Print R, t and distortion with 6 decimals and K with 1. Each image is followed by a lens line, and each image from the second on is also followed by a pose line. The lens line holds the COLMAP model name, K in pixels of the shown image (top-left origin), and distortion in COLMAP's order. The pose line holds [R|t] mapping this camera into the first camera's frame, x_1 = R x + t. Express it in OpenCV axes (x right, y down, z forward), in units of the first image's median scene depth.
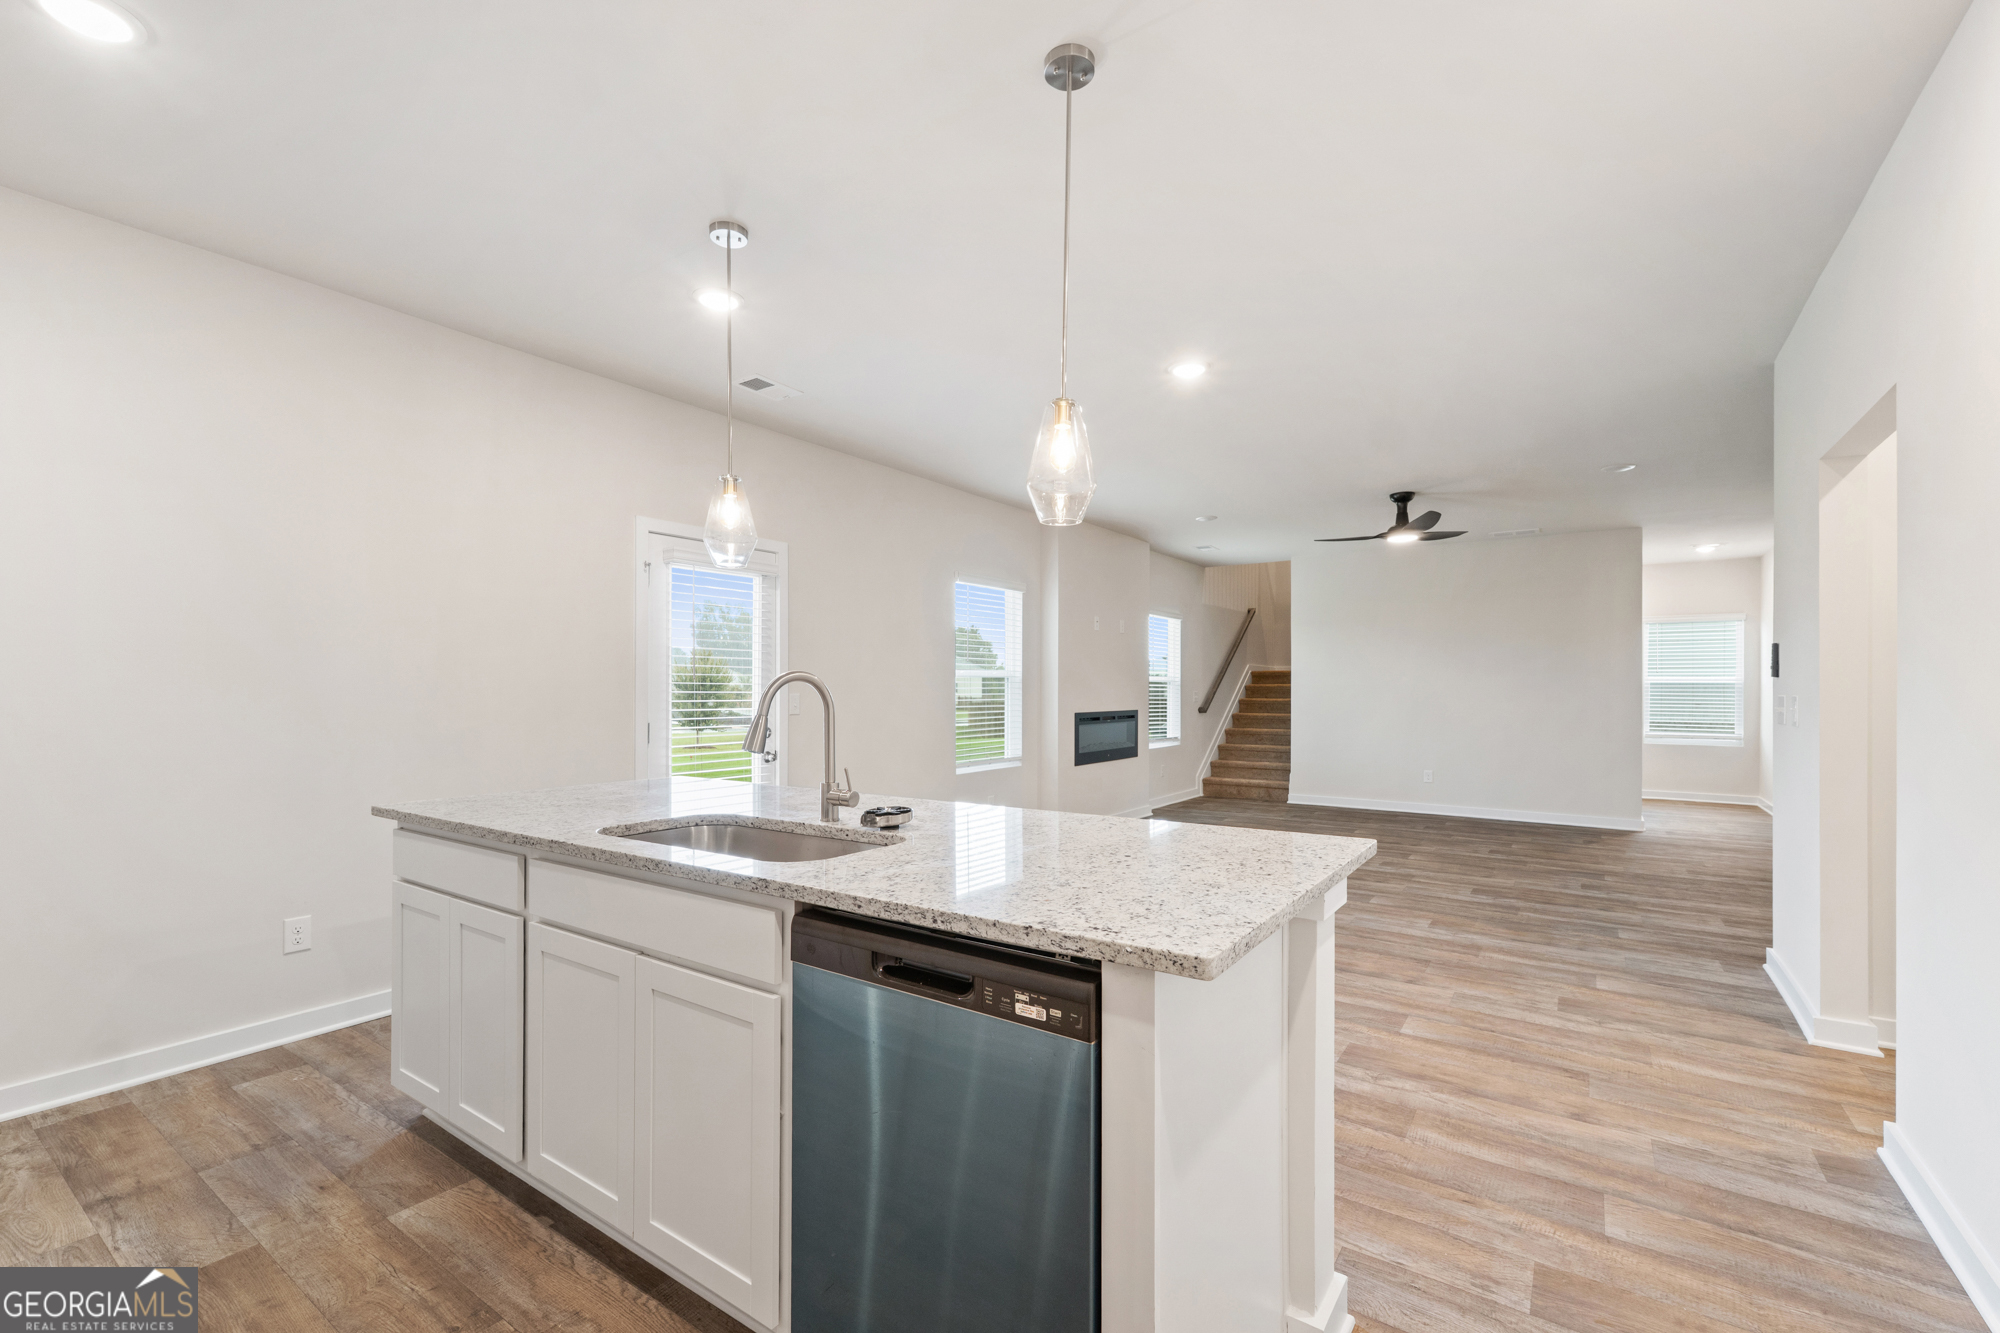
lens RADIAL K [[856.4, 0, 1004.4], [0, 856.4, 683.2], [0, 0, 1]] dist [0.011428, -0.001136]
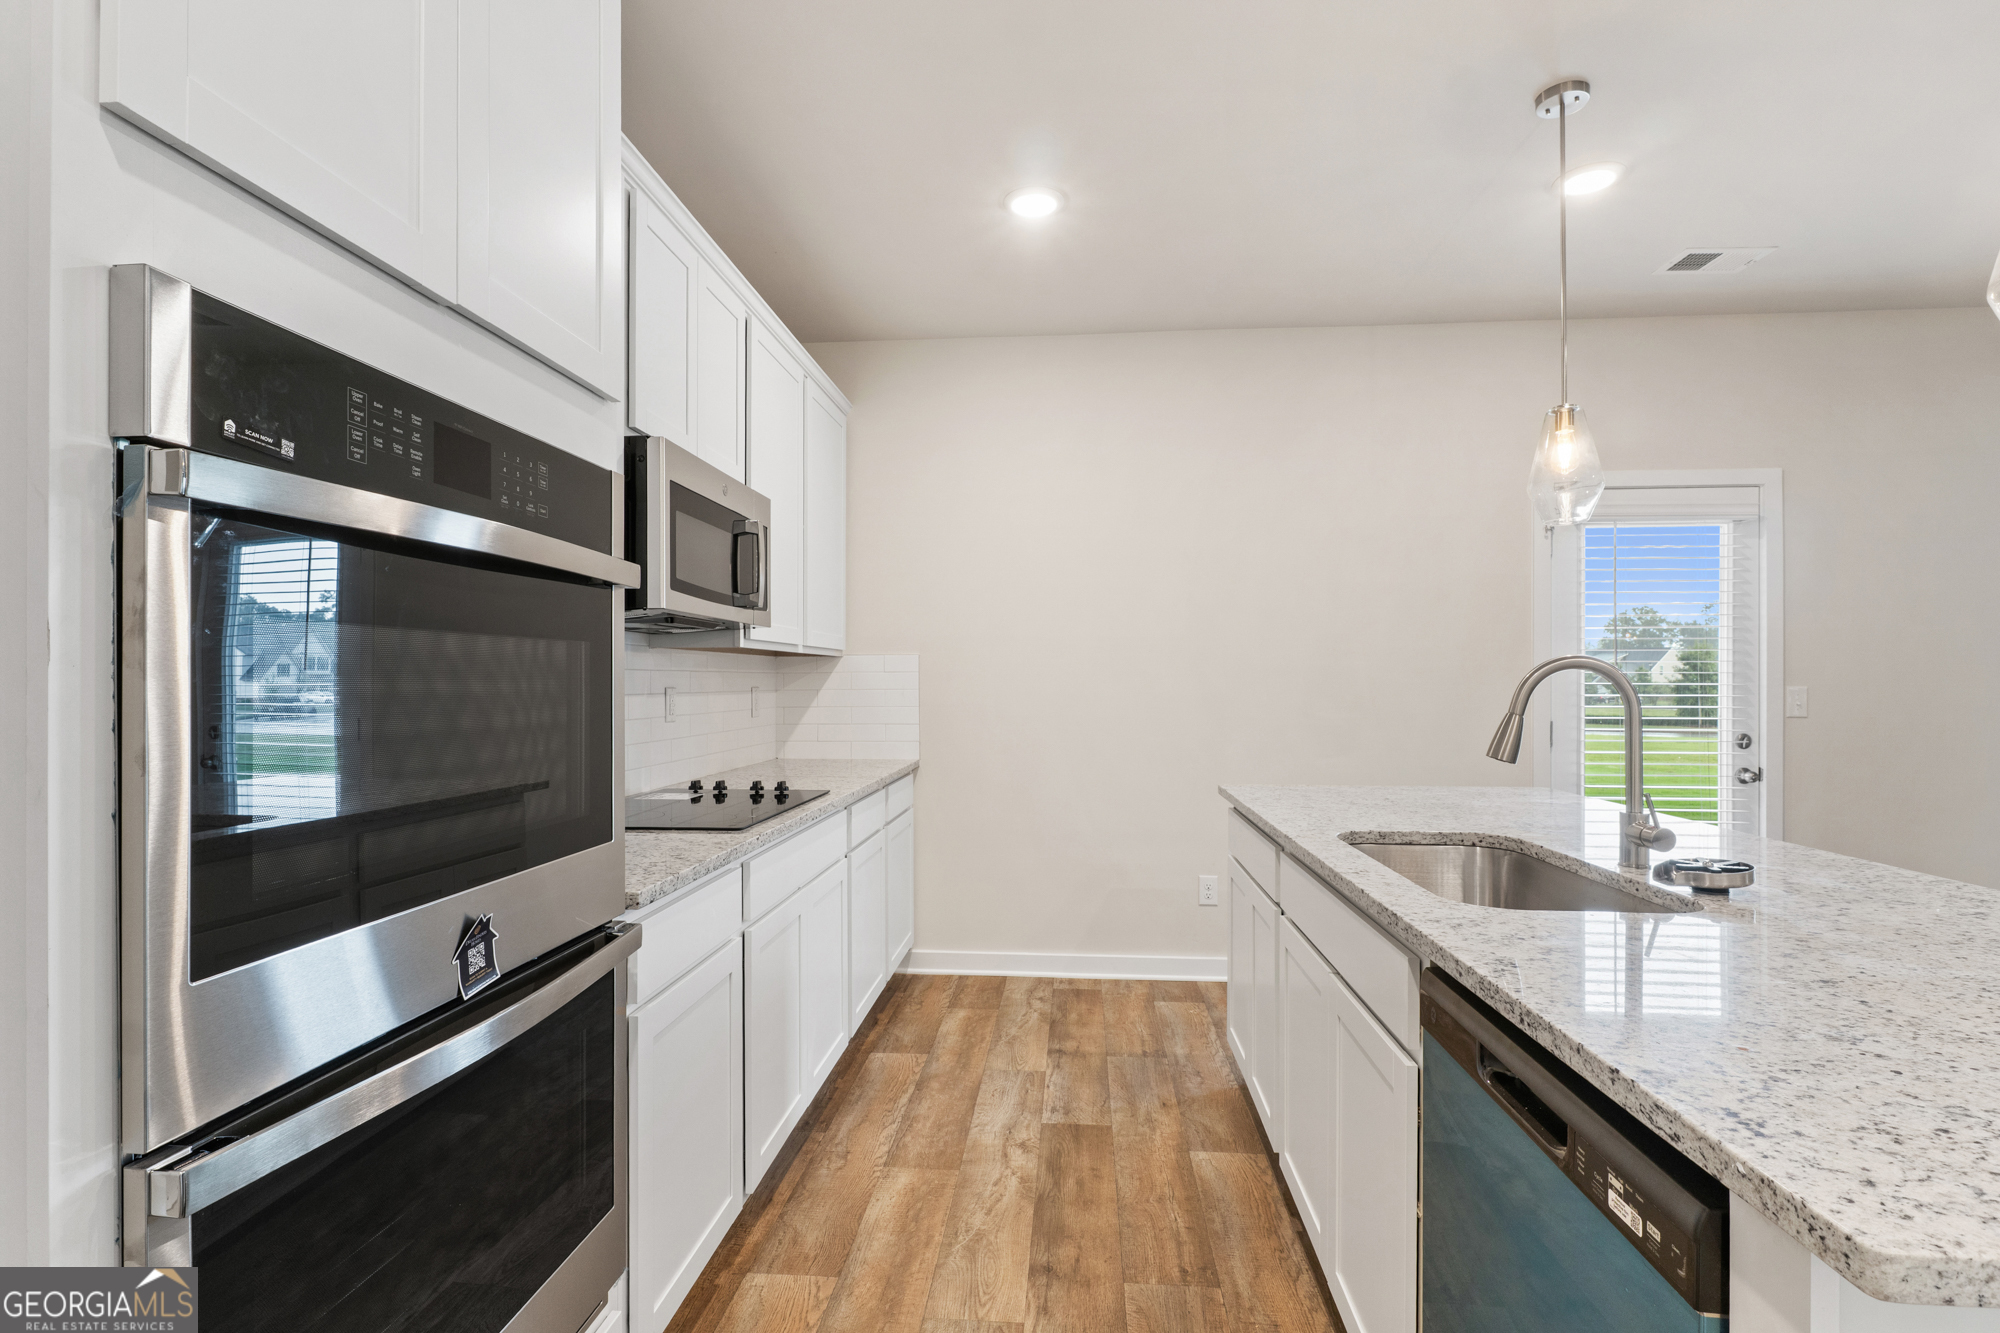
lens RADIAL K [[955.9, 0, 1002.2], [0, 955.9, 668.4], [0, 0, 1]] dist [0.000281, 0.000107]
pose [[0.492182, -0.012094, -0.870408, 0.245355], [0.007657, 0.999925, -0.009564, 0.000907], [0.870459, -0.001957, 0.492238, 0.171624]]
